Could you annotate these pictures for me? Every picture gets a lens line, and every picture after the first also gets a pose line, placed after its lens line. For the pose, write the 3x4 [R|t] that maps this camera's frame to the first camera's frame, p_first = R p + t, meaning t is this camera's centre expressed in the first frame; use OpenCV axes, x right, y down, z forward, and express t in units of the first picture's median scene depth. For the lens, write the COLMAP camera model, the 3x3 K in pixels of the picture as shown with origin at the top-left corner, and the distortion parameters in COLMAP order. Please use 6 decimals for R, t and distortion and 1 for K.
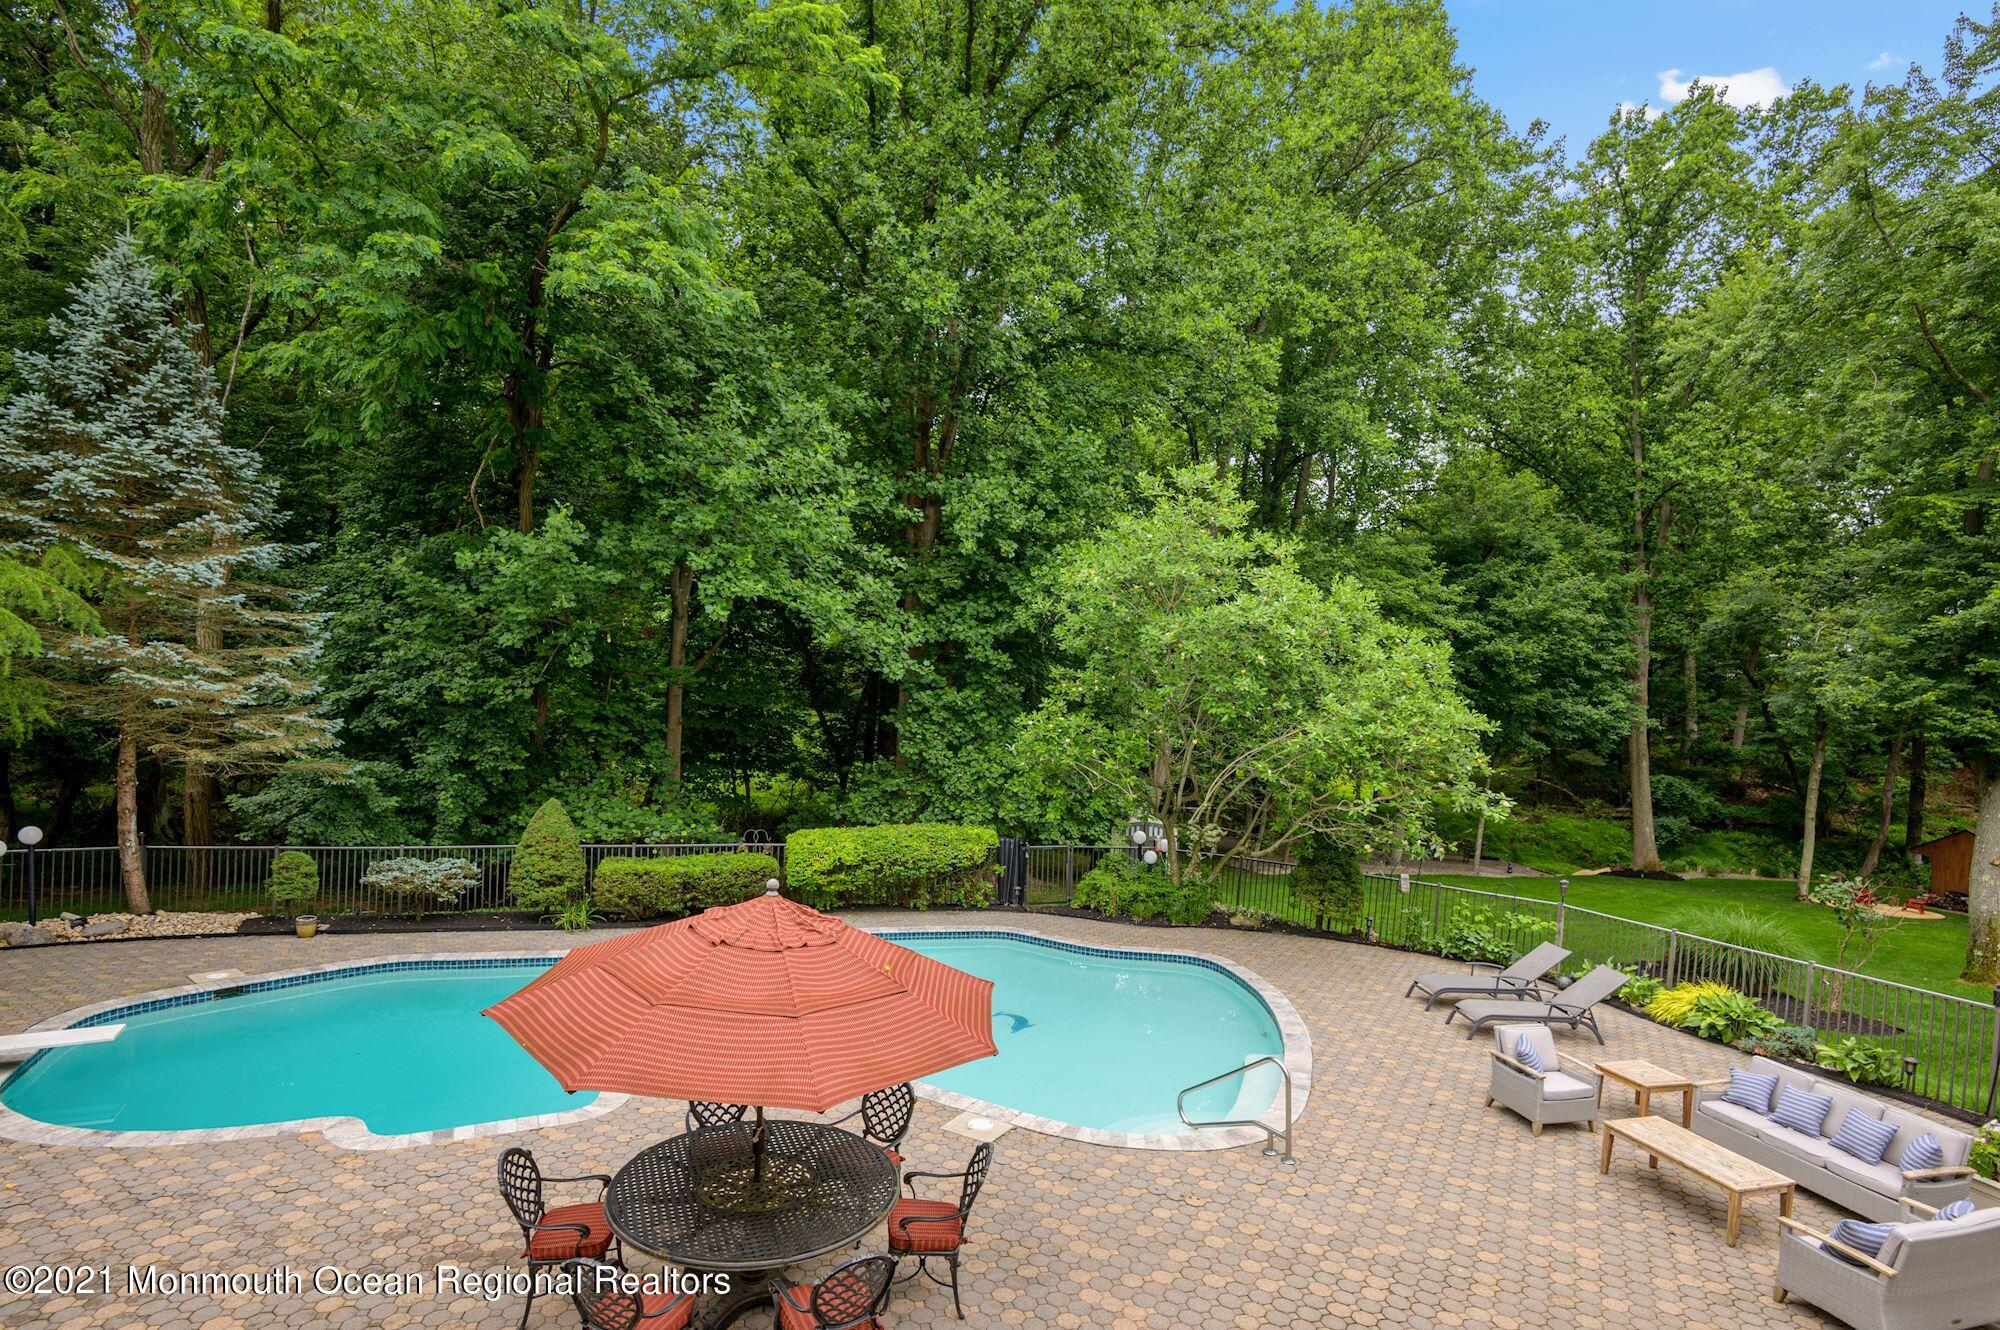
lens RADIAL K [[945.5, 0, 995.8], [0, 945.5, 719.4], [0, 0, 1]] dist [-0.005556, -0.008196]
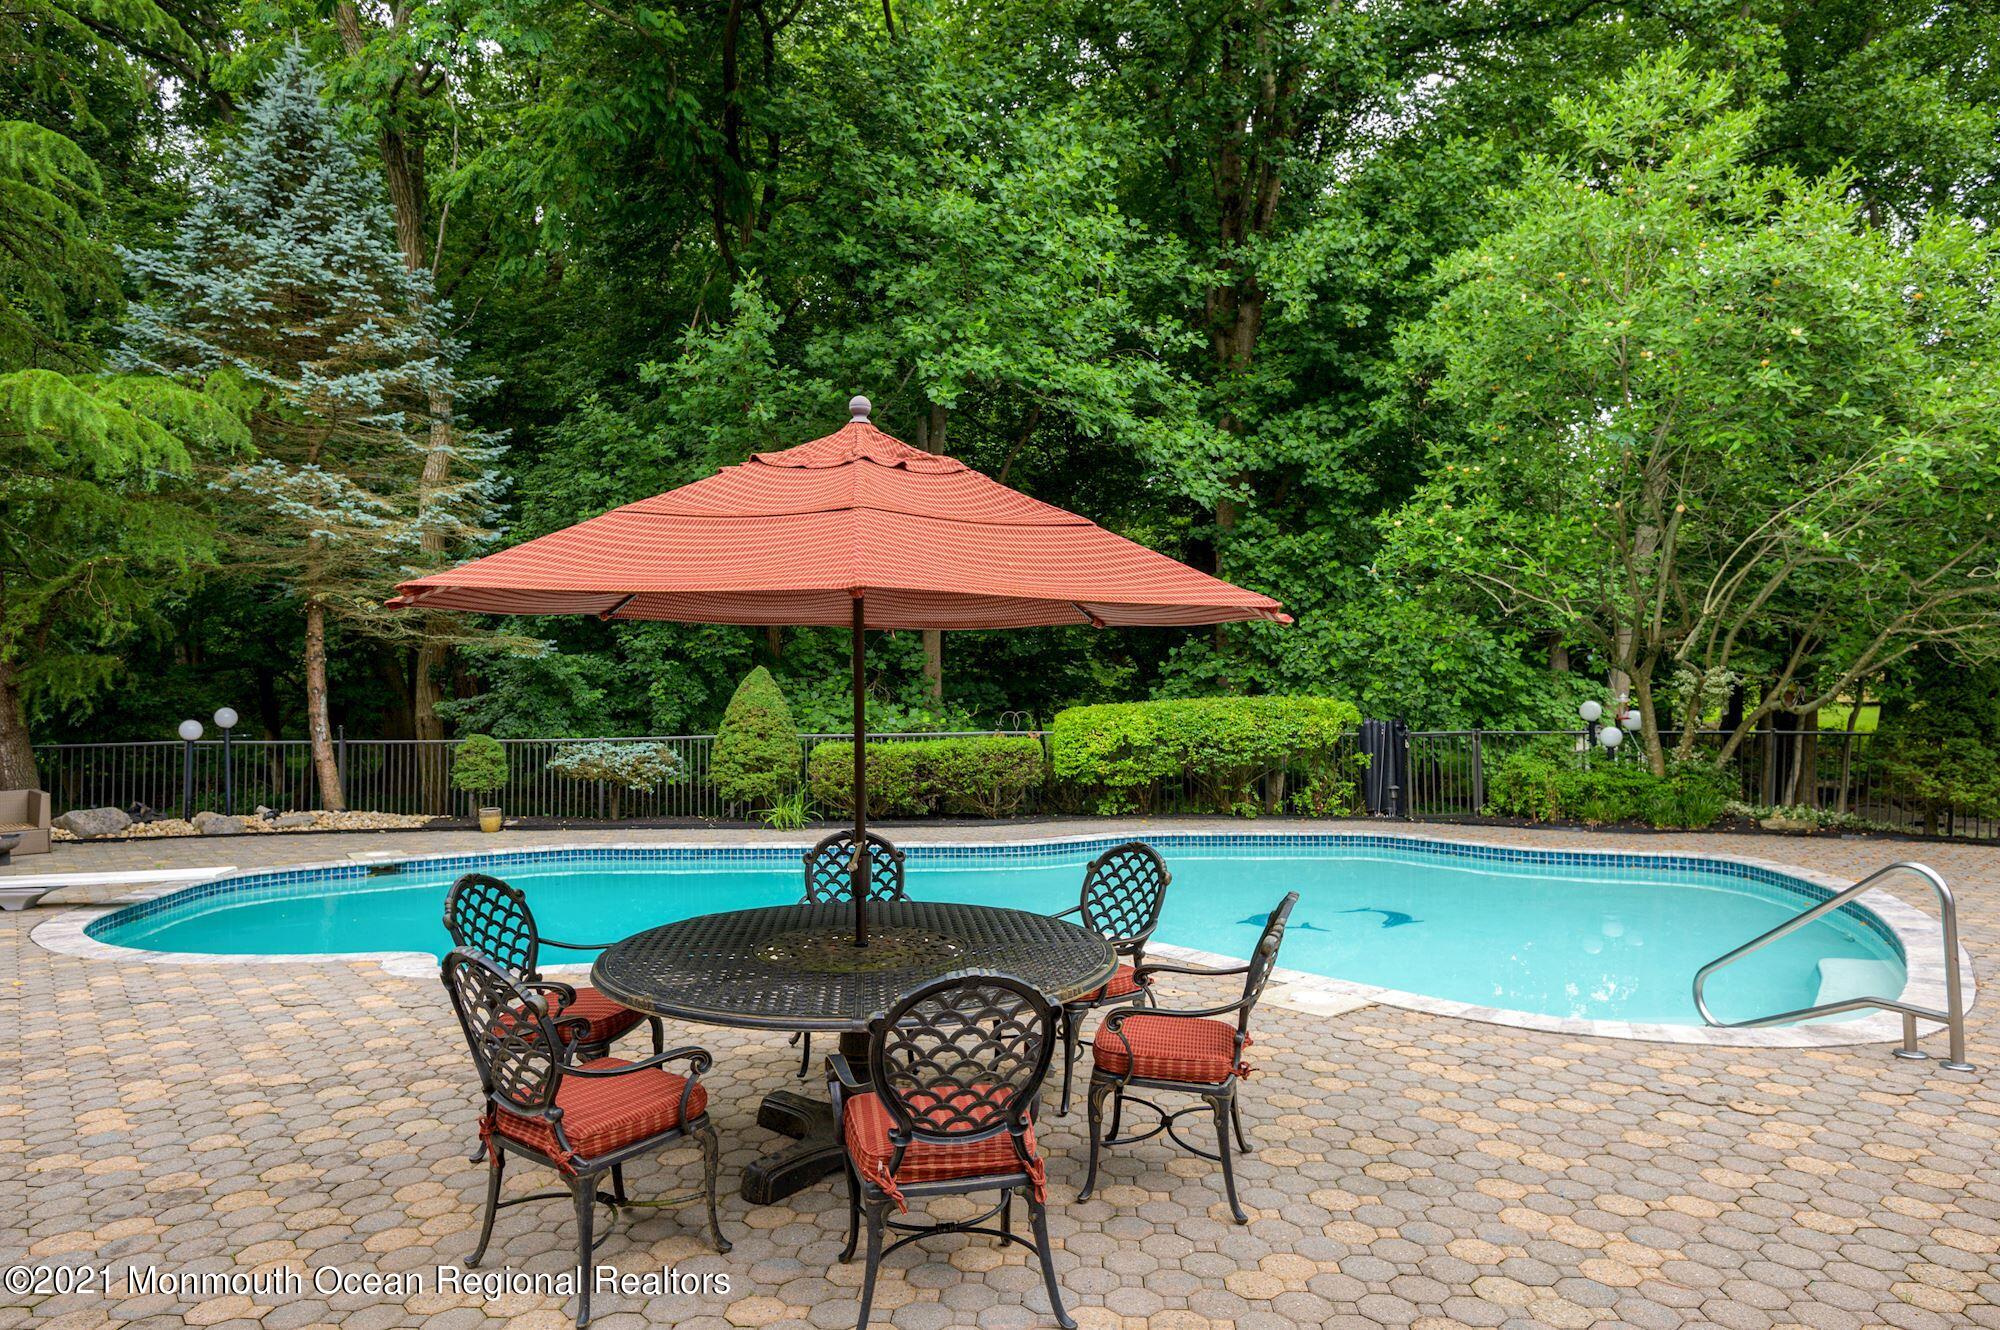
lens RADIAL K [[1146.3, 0, 1004.2], [0, 1146.3, 701.8], [0, 0, 1]] dist [0.020775, -0.040562]
pose [[0.949553, -0.050136, -0.309573, 0.018916], [0.042883, 0.998624, -0.030192, 0.156631], [0.310660, 0.015393, 0.950396, 0.160909]]
